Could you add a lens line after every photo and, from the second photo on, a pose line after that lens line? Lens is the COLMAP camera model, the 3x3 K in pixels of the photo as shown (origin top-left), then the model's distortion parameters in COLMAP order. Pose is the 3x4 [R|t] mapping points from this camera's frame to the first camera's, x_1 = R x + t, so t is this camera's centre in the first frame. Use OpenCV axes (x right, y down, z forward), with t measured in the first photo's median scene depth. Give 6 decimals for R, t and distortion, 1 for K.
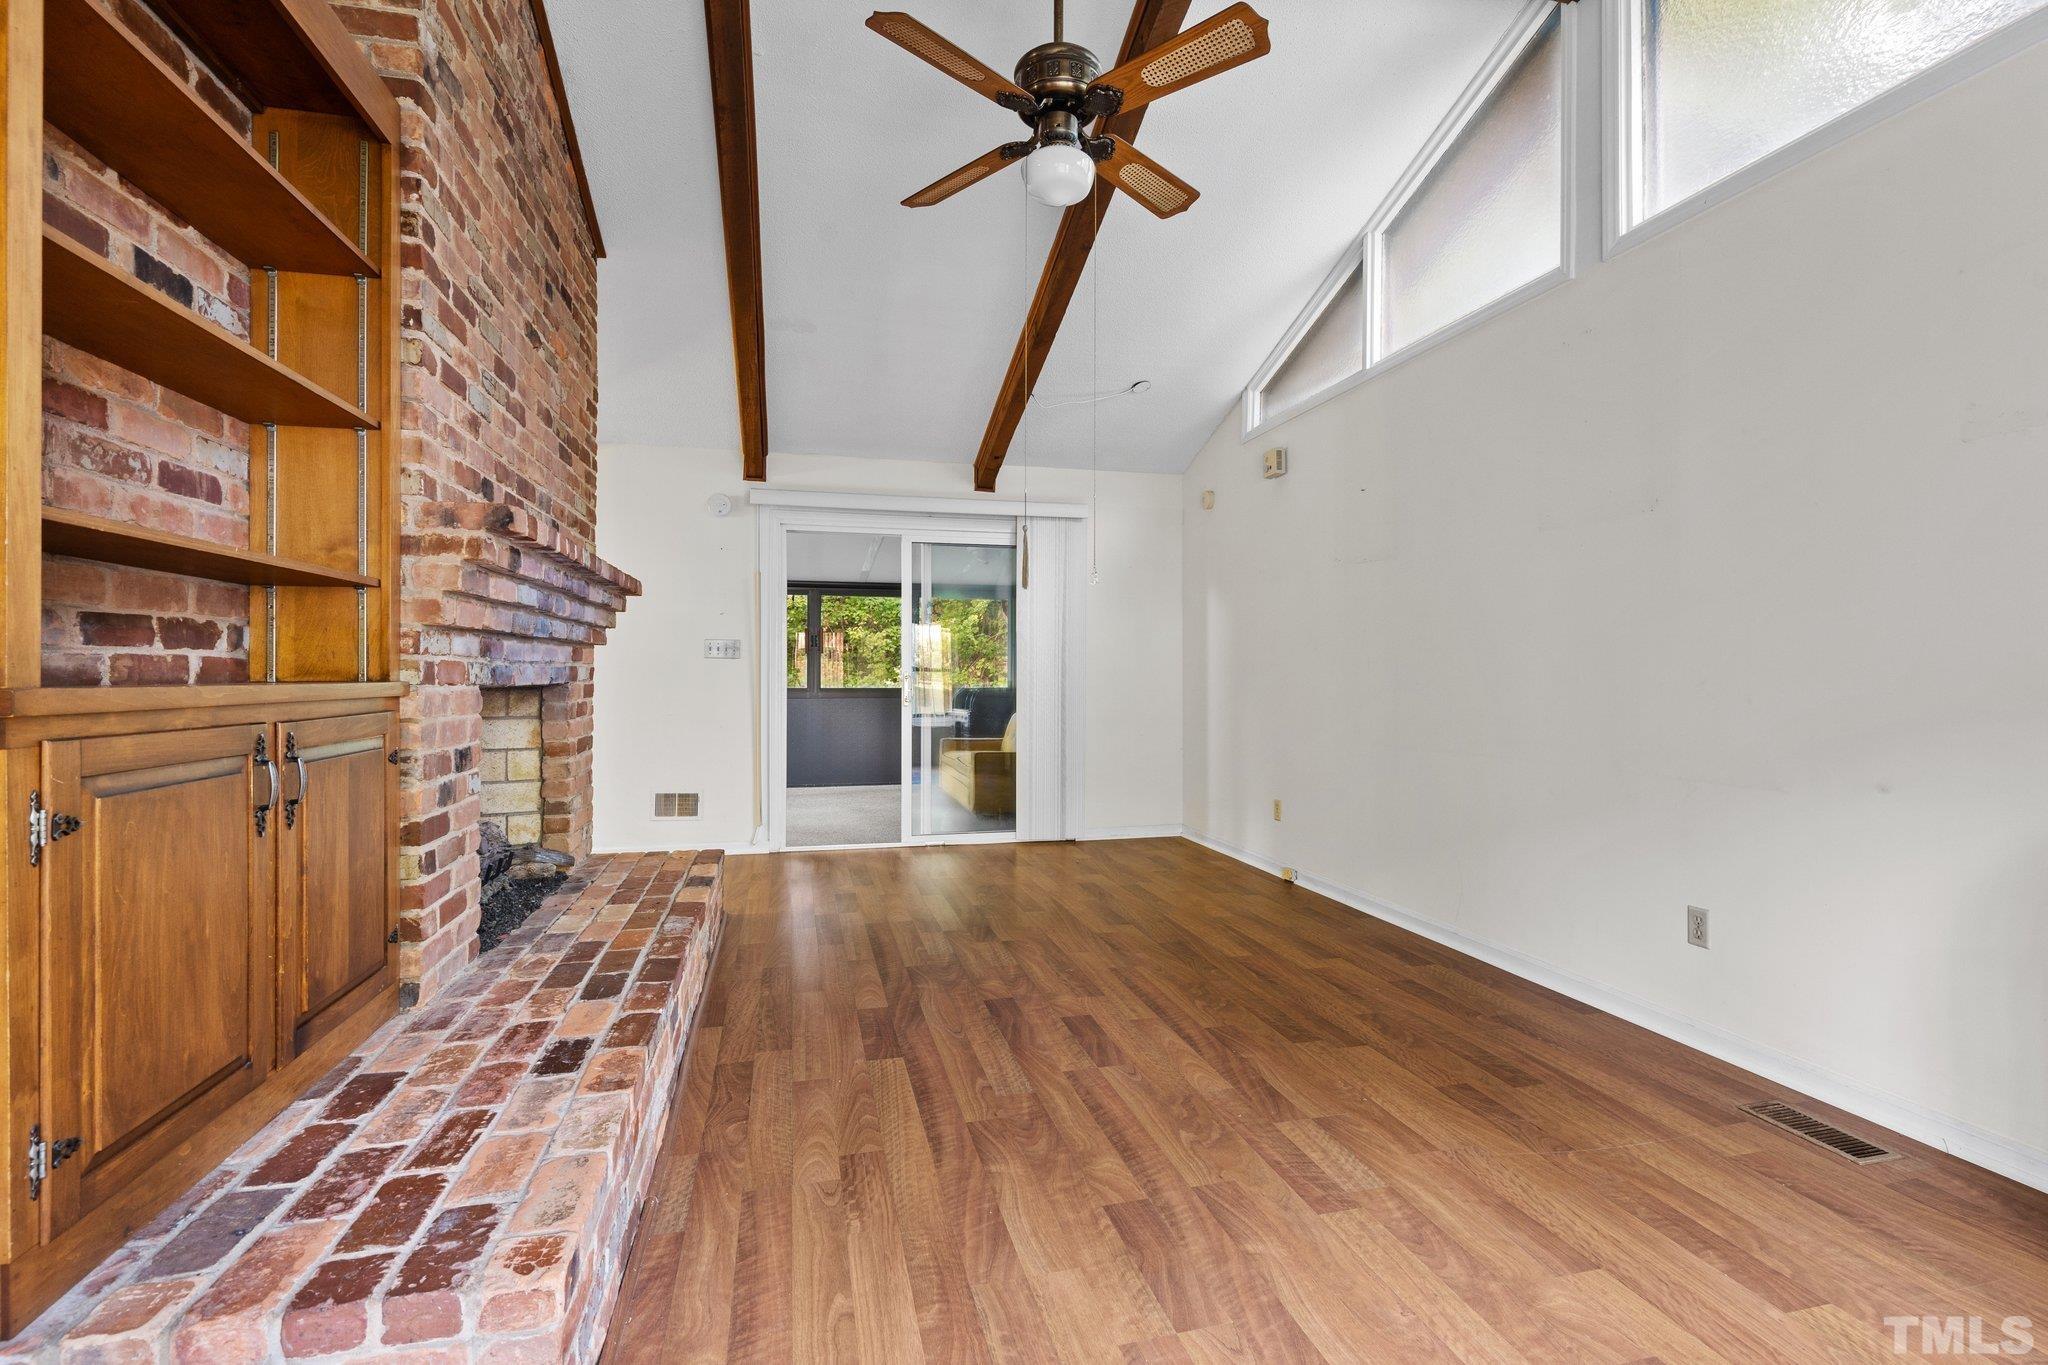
lens RADIAL K [[930.9, 0, 1023.7], [0, 930.9, 672.3], [0, 0, 1]] dist [-0.008173, 0.002575]
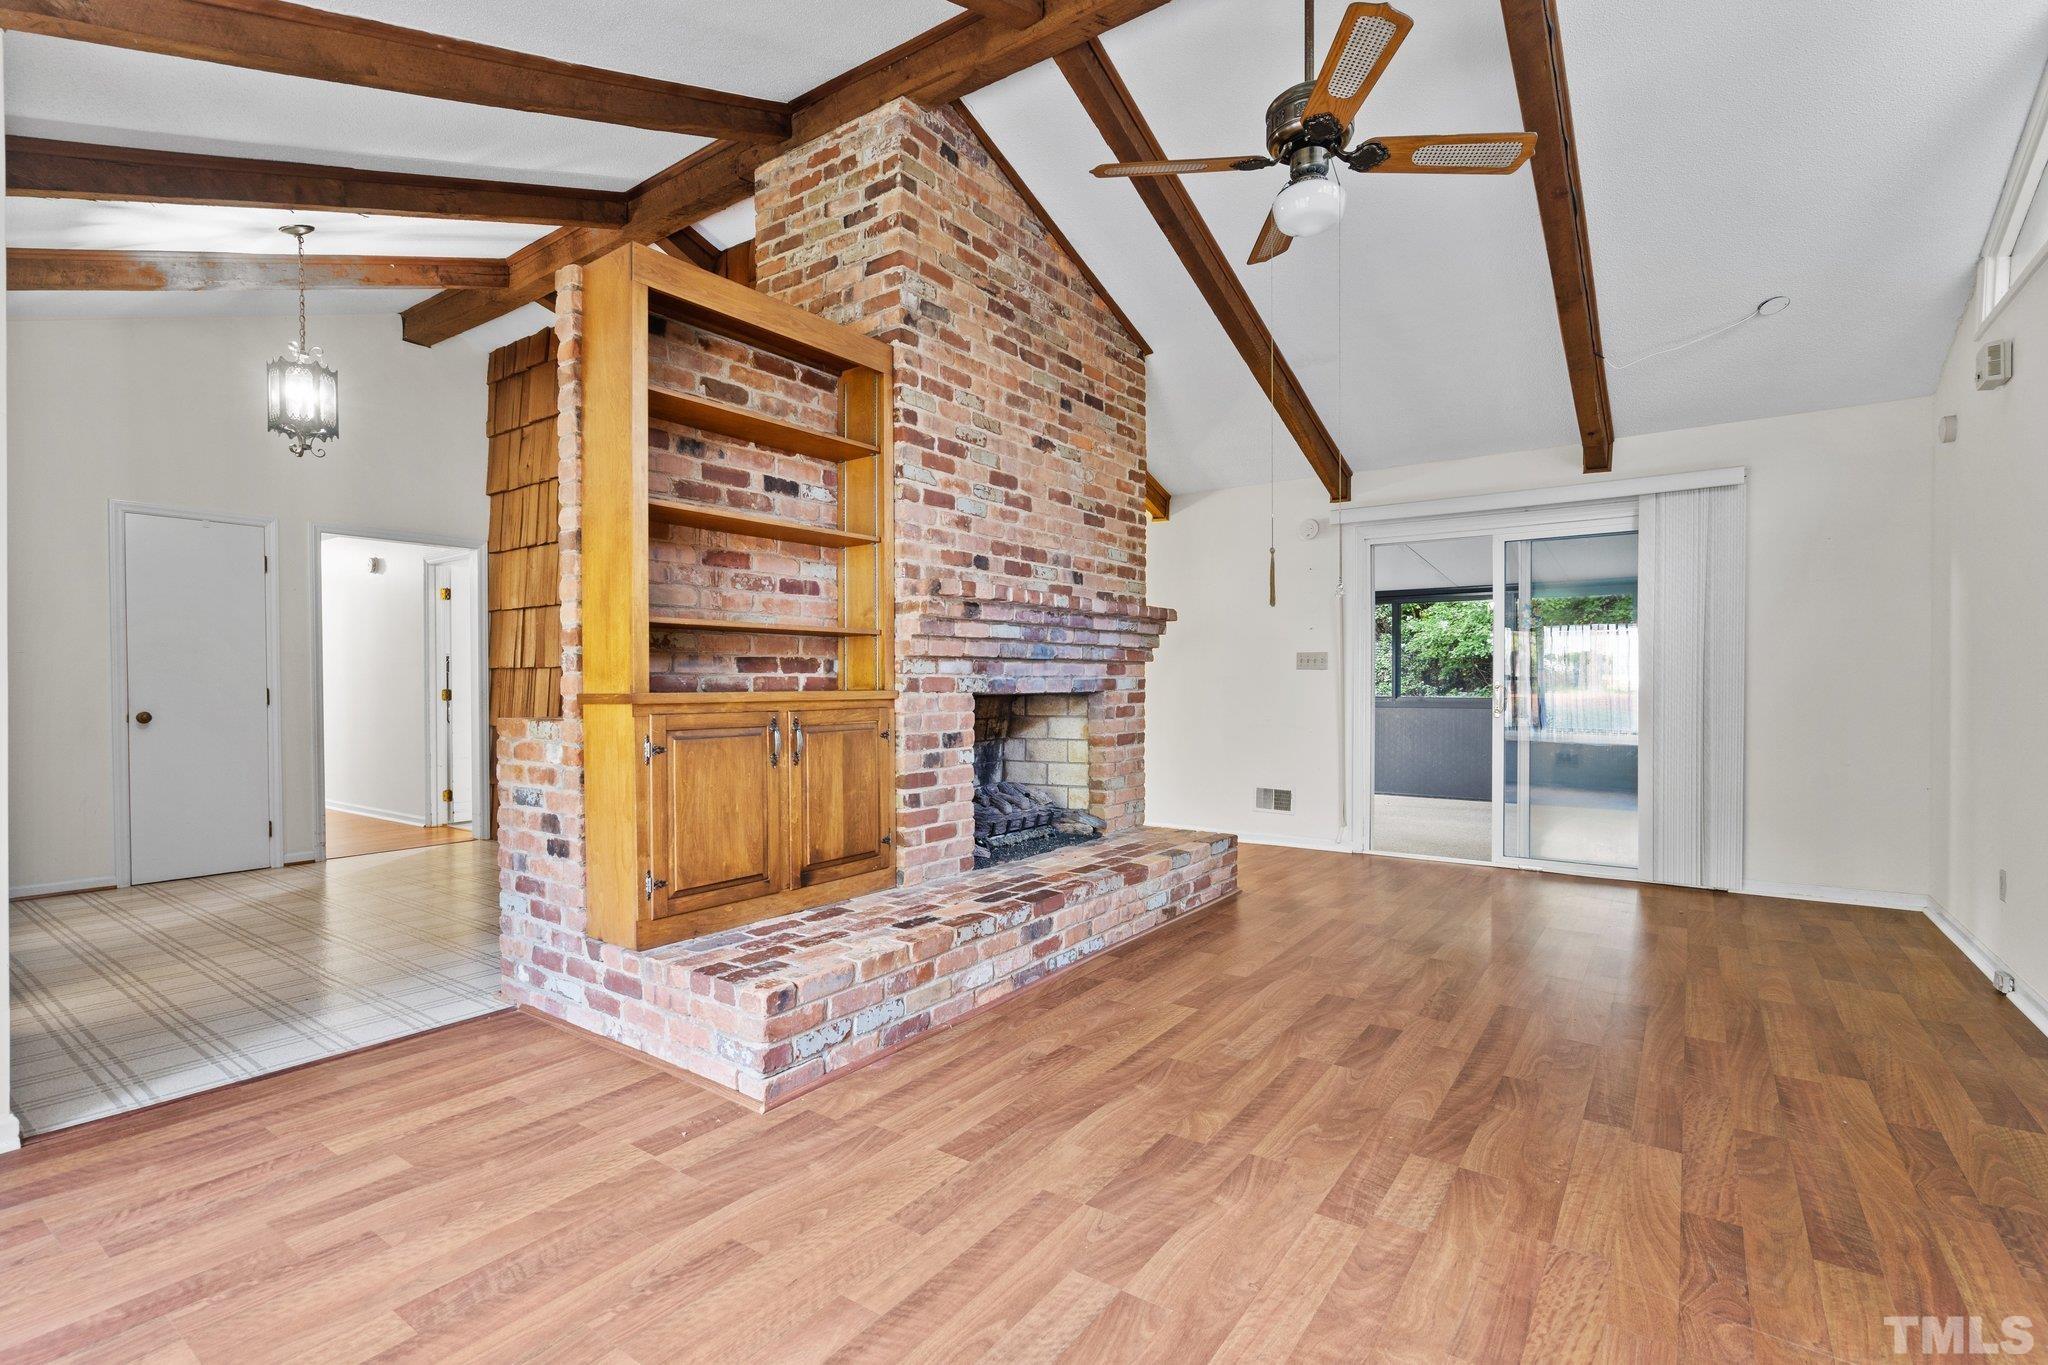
lens RADIAL K [[930.9, 0, 1019.5], [0, 930.9, 693.0], [0, 0, 1]] dist [-0.008173, 0.002575]
pose [[0.646871, 0.004125, -0.762589, 0.756121], [0.005489, 0.999934, 0.010065, -0.000678], [0.762580, -0.010697, 0.646805, 0.082481]]
